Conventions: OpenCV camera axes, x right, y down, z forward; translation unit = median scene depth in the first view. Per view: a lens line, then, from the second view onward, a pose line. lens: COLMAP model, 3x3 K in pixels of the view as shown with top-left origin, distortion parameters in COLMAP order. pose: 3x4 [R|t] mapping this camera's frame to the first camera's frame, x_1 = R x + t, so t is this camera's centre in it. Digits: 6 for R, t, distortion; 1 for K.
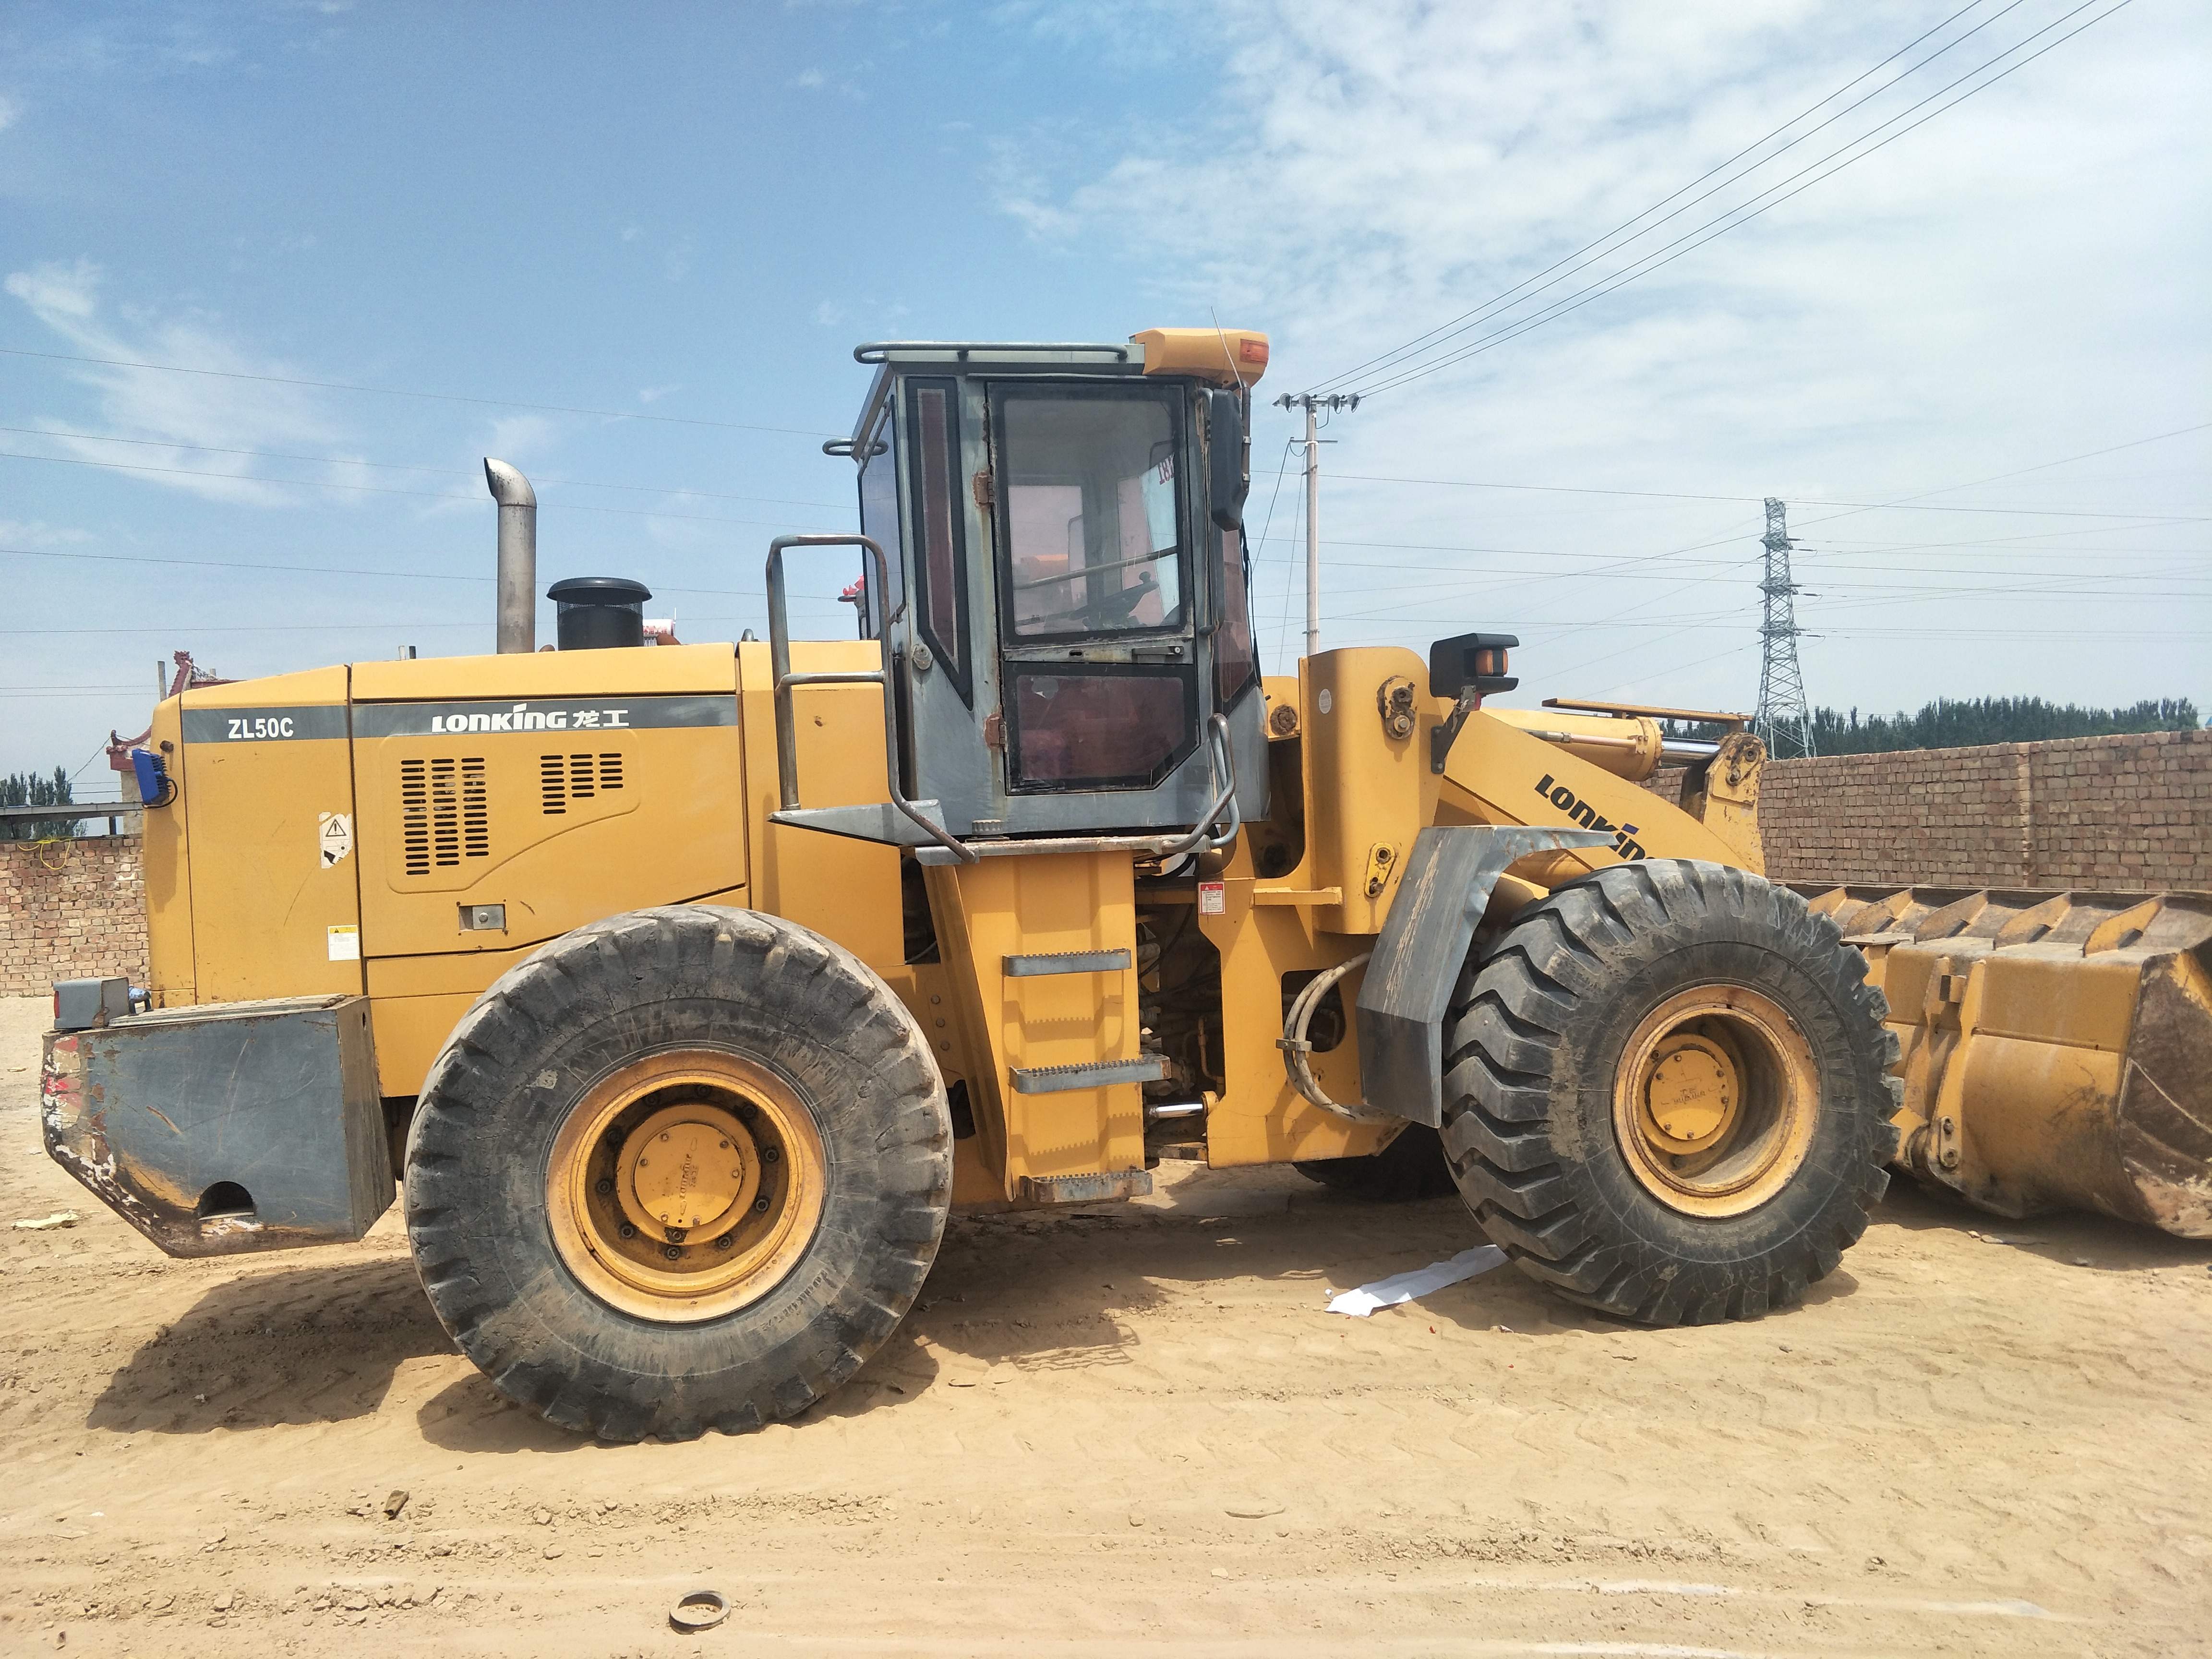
lens RADIAL K [[1796.6, 0, 1106.0], [0, 1796.6, 829.5], [0, 0, 1]] dist [0.013686, 0.002846]
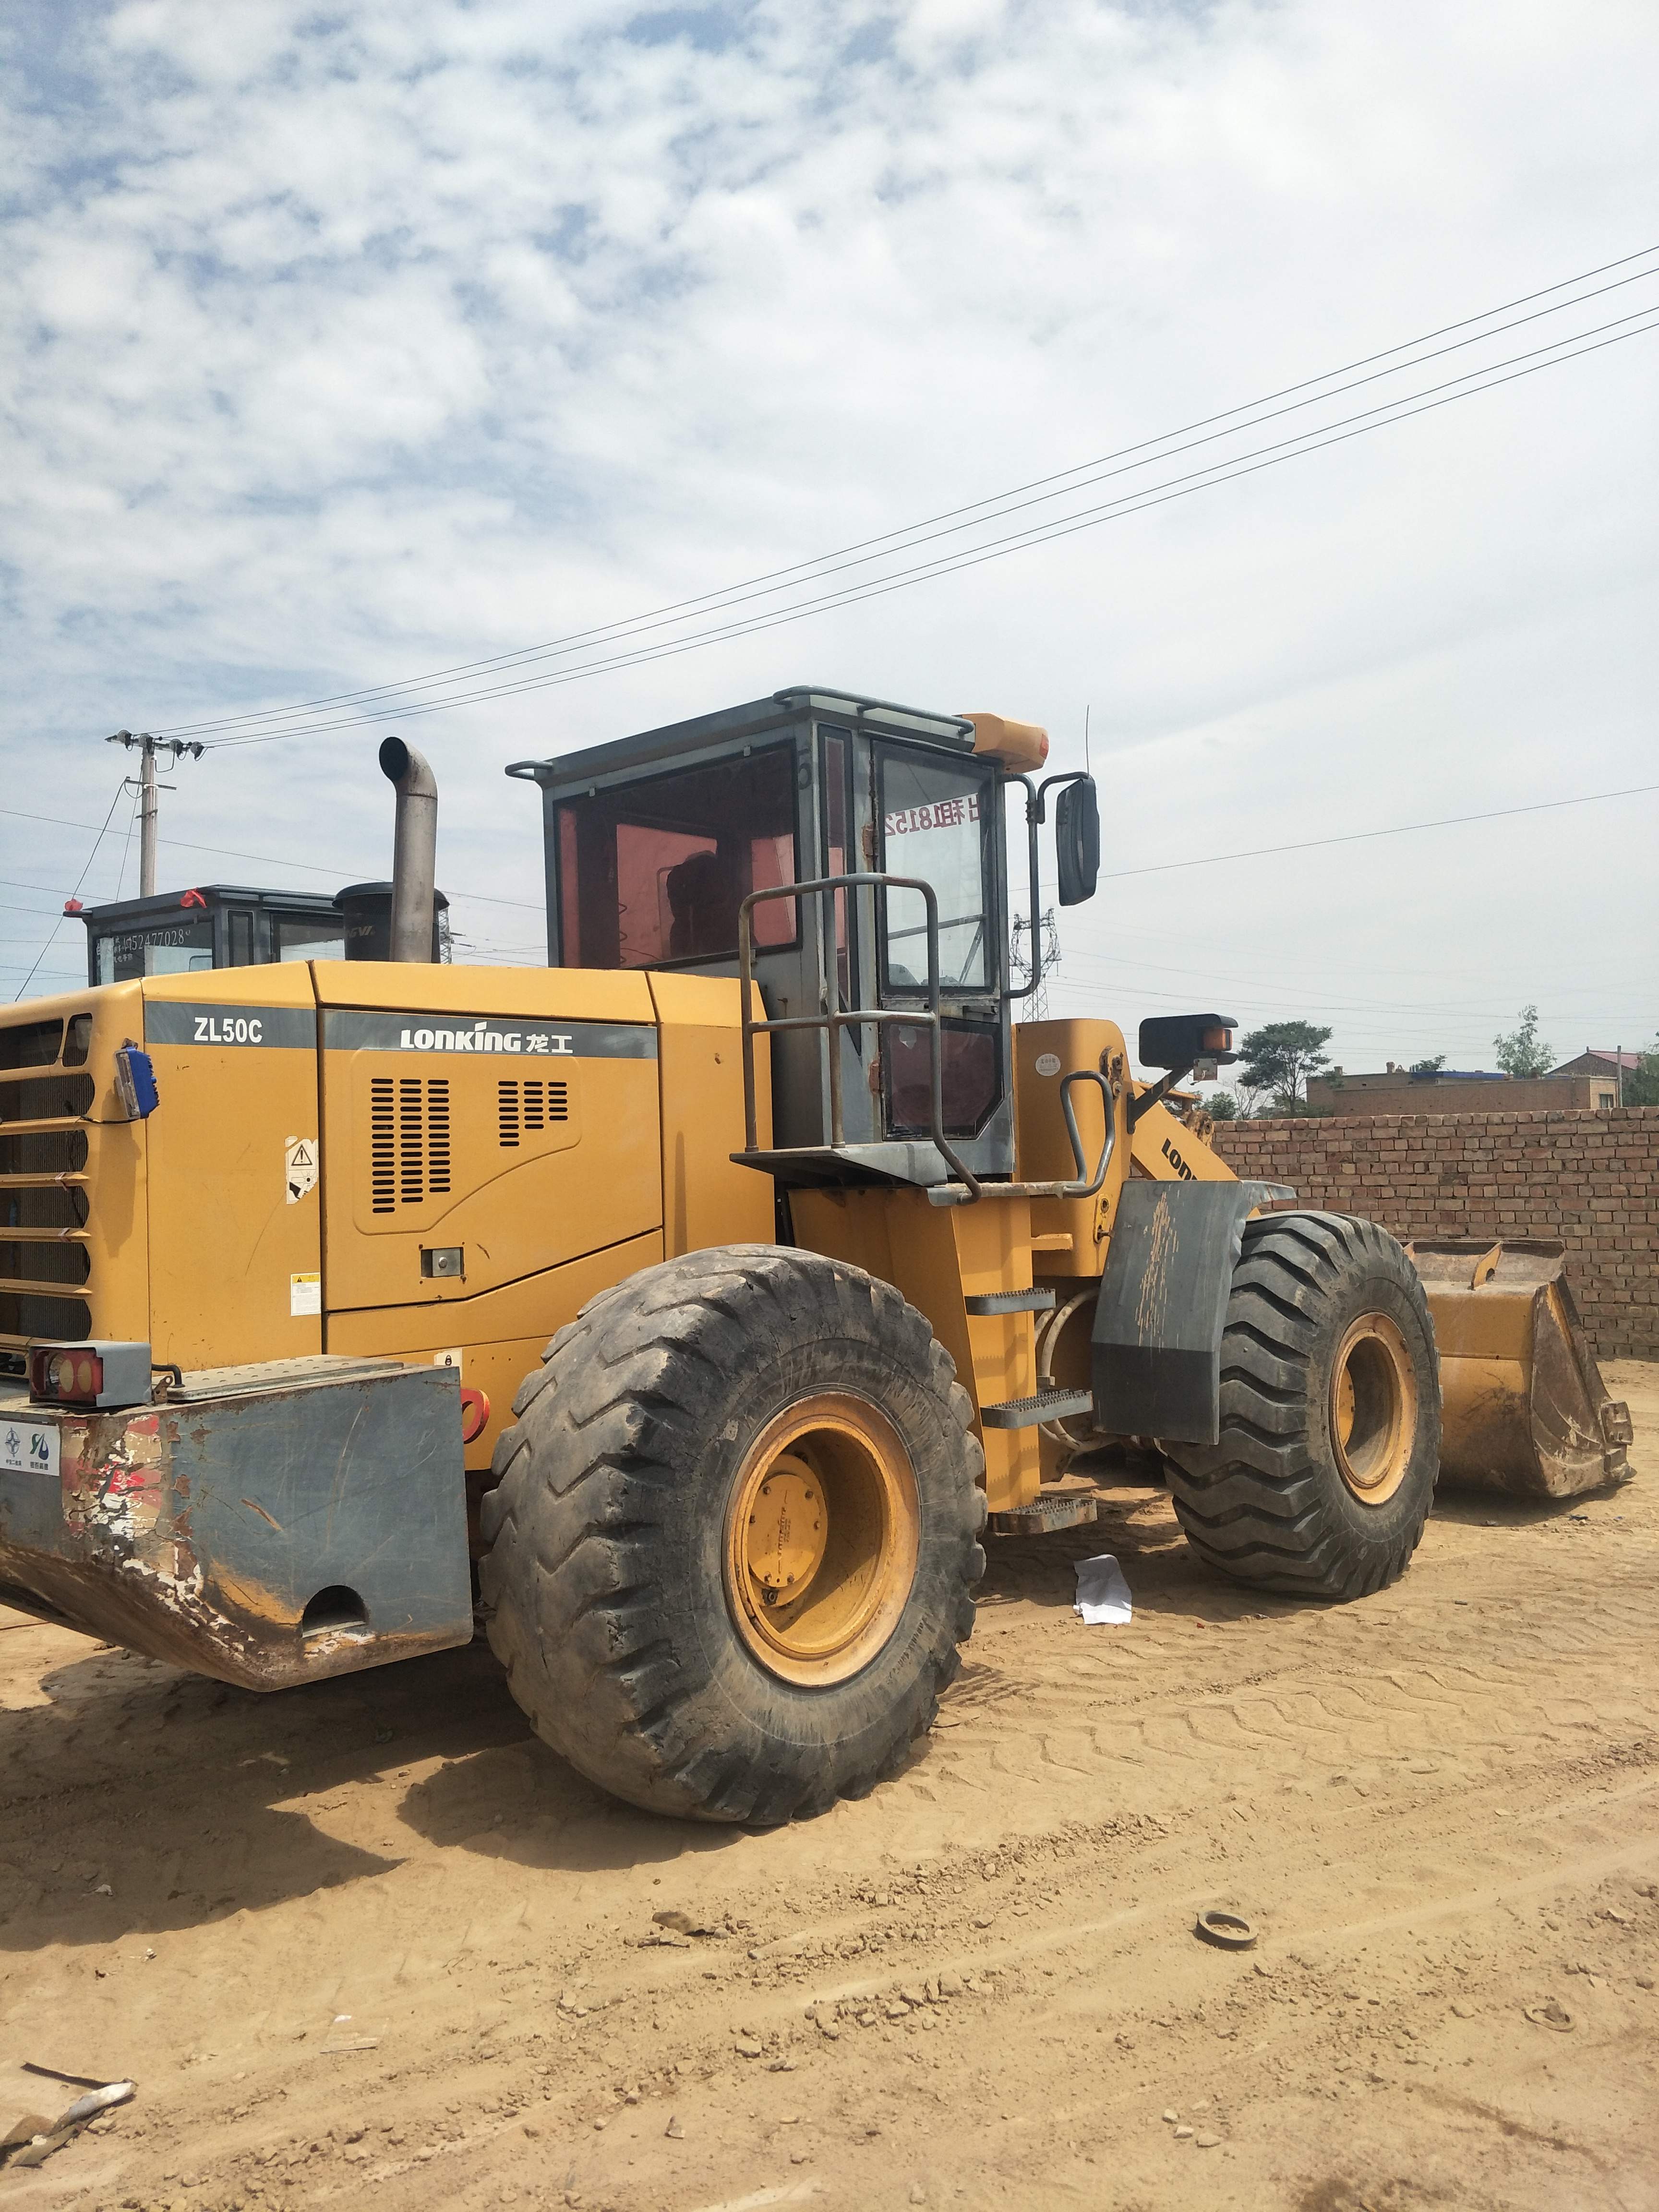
lens RADIAL K [[1787.1, 0, 787.3], [0, 1787.1, 1116.6], [0, 0, 1]] dist [0.136668, -0.296946]
pose [[0.842280, 0.037192, 0.537756, -0.685750], [-0.009782, 0.998507, -0.053737, 0.023668], [-0.538952, 0.040002, 0.841386, 0.177375]]
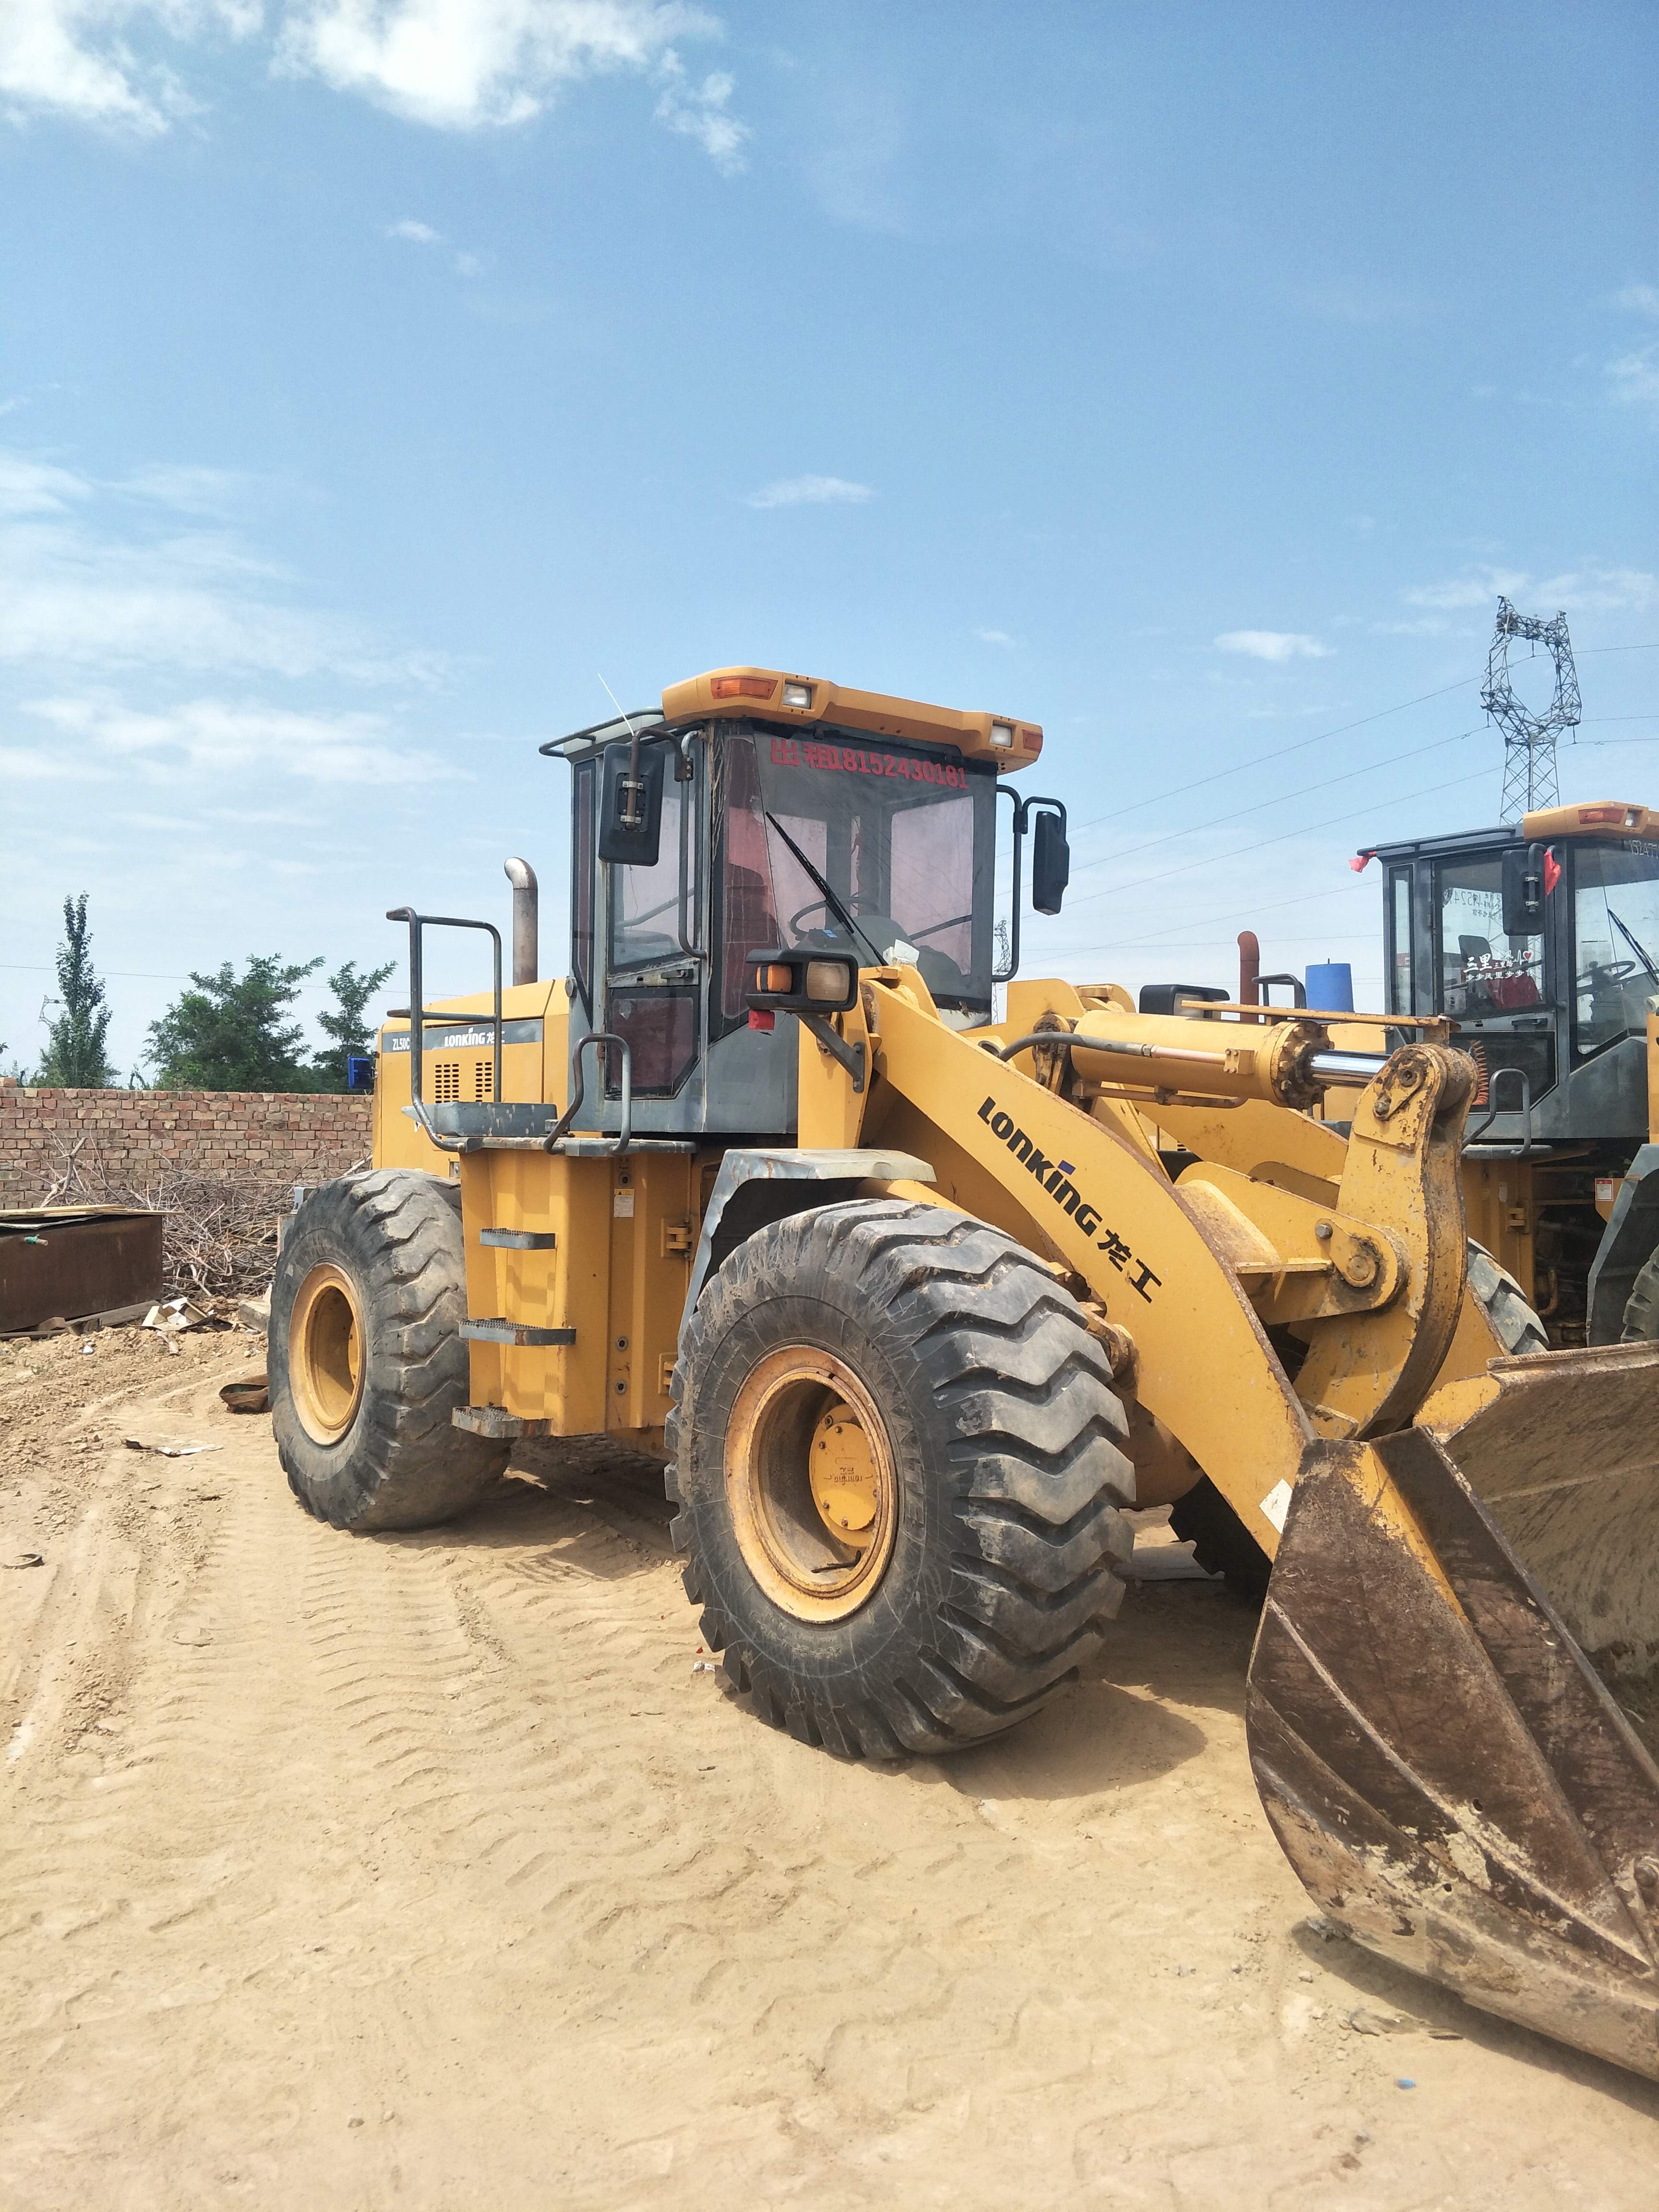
lens RADIAL K [[1787.1, 0, 787.3], [0, 1787.1, 1116.6], [0, 0, 1]] dist [0.136668, -0.296946]
pose [[0.396182, 0.040433, -0.917281, 1.150351], [-0.032737, 0.999017, 0.029897, -0.050560], [0.917588, 0.018185, 0.397116, 0.668388]]
